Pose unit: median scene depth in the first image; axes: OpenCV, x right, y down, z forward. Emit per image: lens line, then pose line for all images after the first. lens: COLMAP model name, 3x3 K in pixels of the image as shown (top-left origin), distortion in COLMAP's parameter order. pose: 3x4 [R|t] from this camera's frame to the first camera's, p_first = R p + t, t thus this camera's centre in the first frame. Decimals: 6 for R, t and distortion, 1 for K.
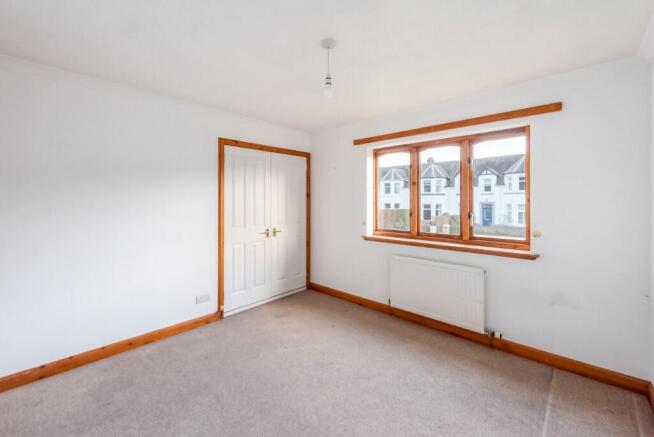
lens RADIAL K [[279.1, 0, 341.1], [0, 279.1, 200.7], [0, 0, 1]] dist [-0.000164, -0.000162]
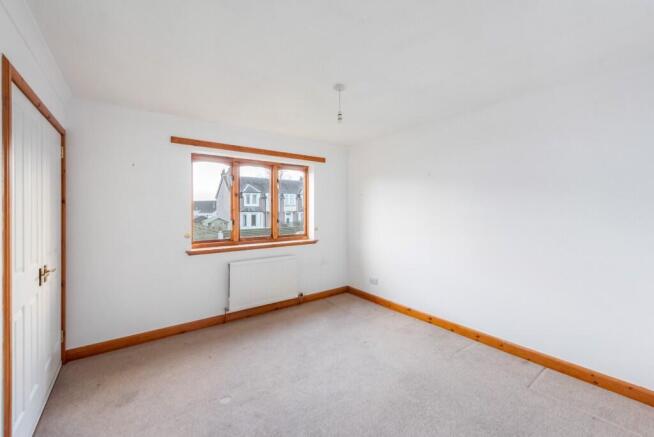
lens RADIAL K [[259.0, 0, 327.0], [0, 259.0, 210.0], [0, 0, 1]] dist [0.010588, -0.000581]
pose [[0.208342, -0.004597, 0.978045, -0.652269], [0.002322, 0.999988, 0.004206, -0.003636], [-0.978053, 0.001395, 0.208350, 0.427329]]
